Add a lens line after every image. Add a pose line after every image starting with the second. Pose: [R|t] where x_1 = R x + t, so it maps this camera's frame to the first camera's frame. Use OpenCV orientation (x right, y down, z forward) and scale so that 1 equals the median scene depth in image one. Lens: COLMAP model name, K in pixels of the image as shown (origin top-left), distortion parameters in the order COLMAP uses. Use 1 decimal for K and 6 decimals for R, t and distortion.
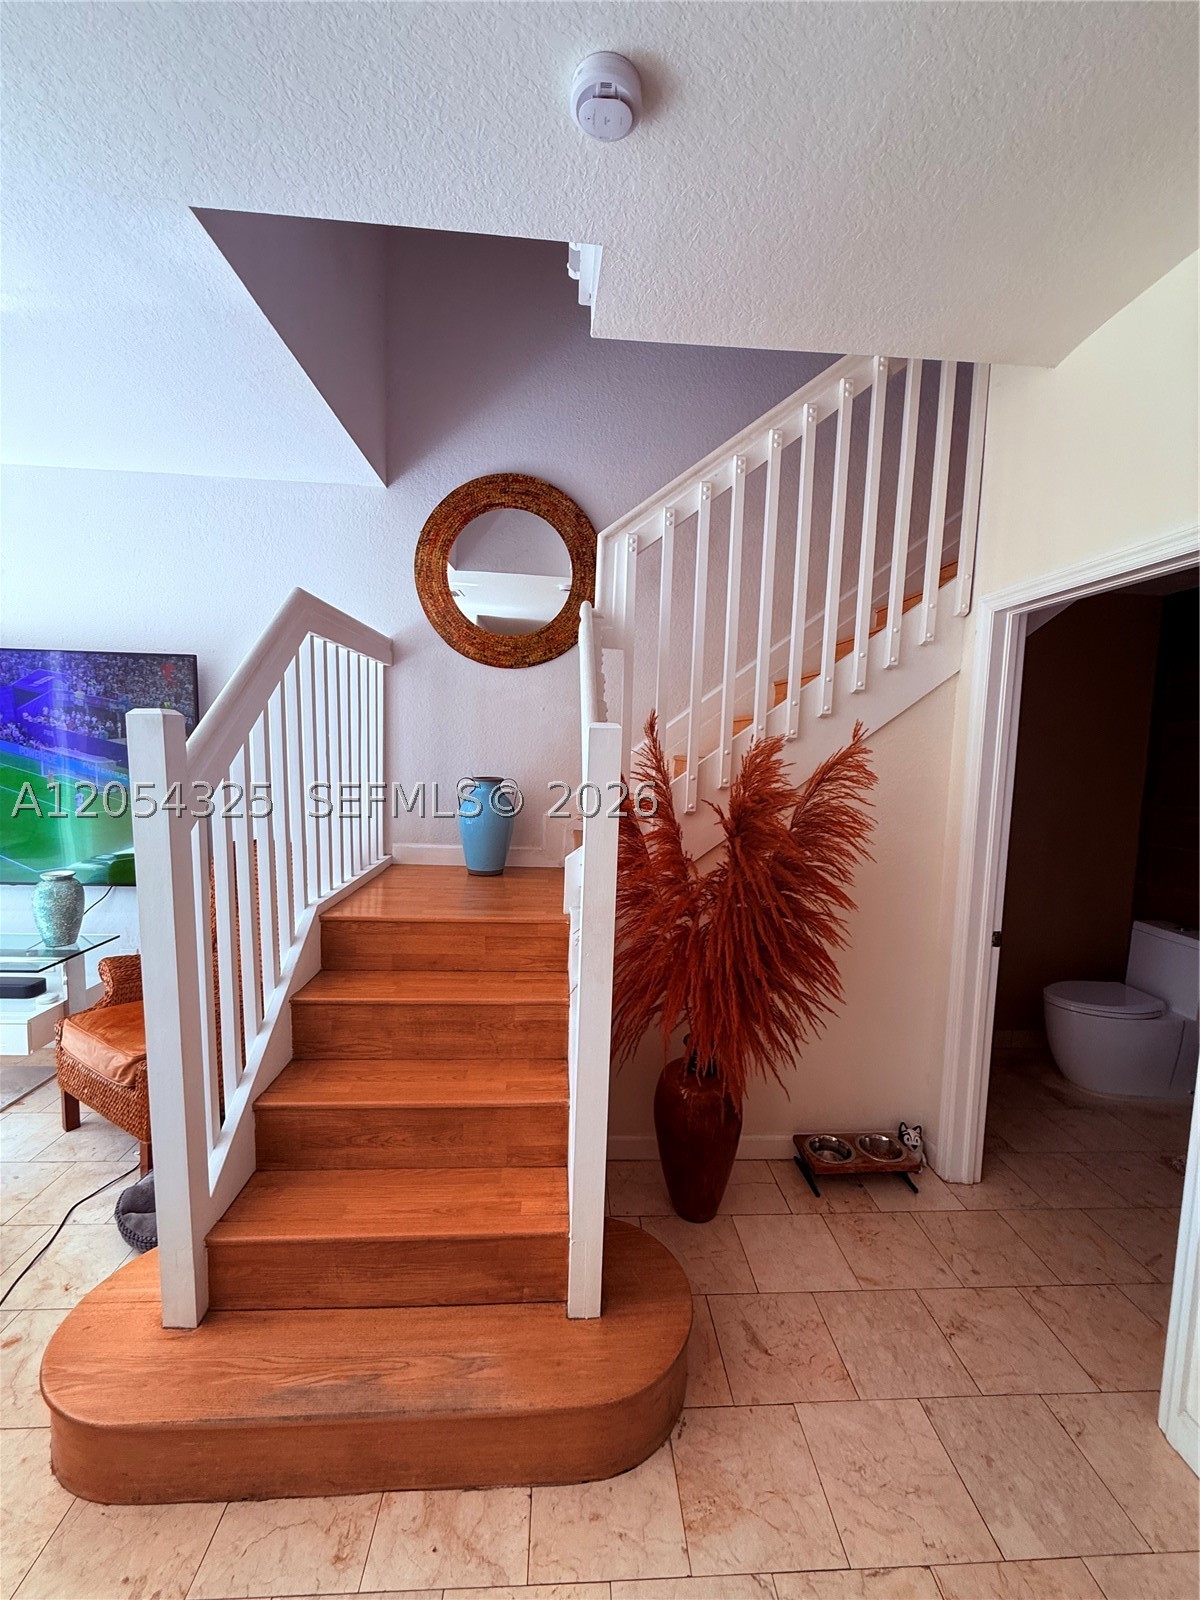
lens RADIAL K [[636.4, 0, 605.8], [0, 636.4, 796.5], [0, 0, 1]] dist [-0.000468, -0.000241]
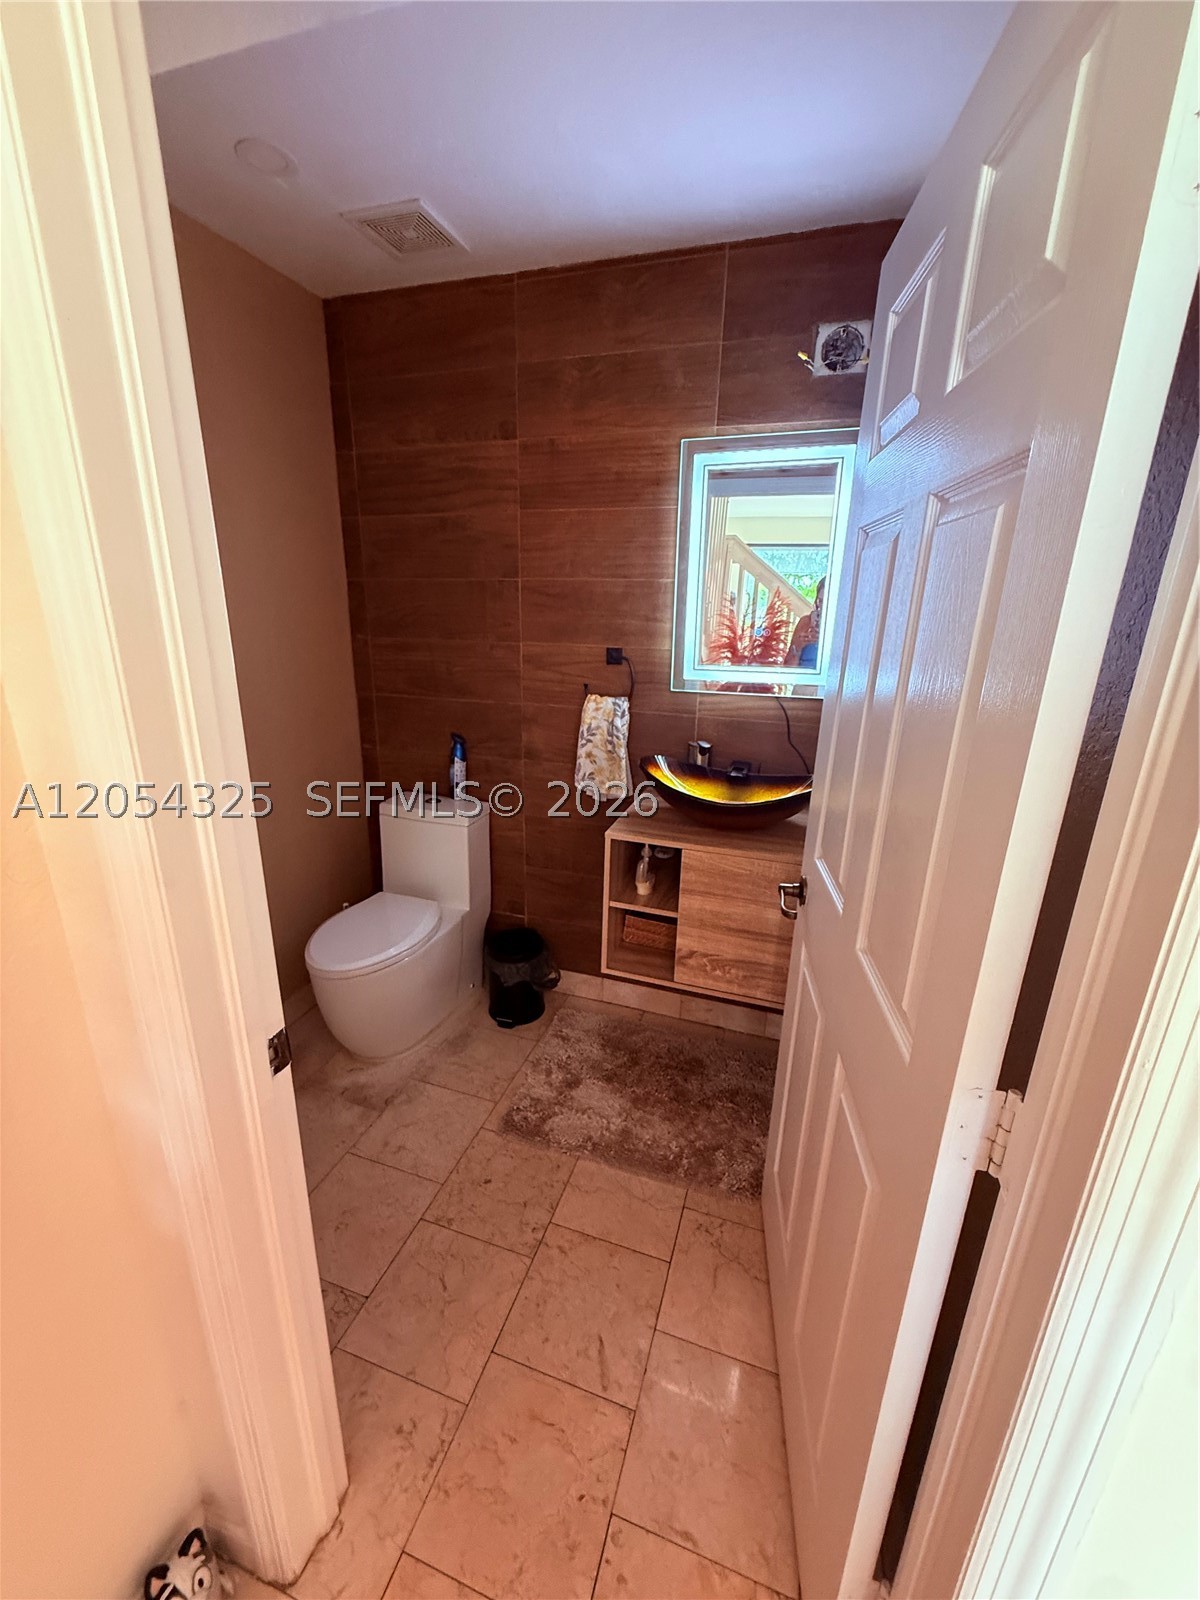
lens RADIAL K [[636.4, 0, 605.8], [0, 636.4, 796.5], [0, 0, 1]] dist [-0.000468, -0.000241]
pose [[0.370251, -0.284569, 0.884271, 0.399320], [0.060703, 0.957299, 0.282654, -0.006972], [-0.926946, -0.050975, 0.371715, 0.692677]]
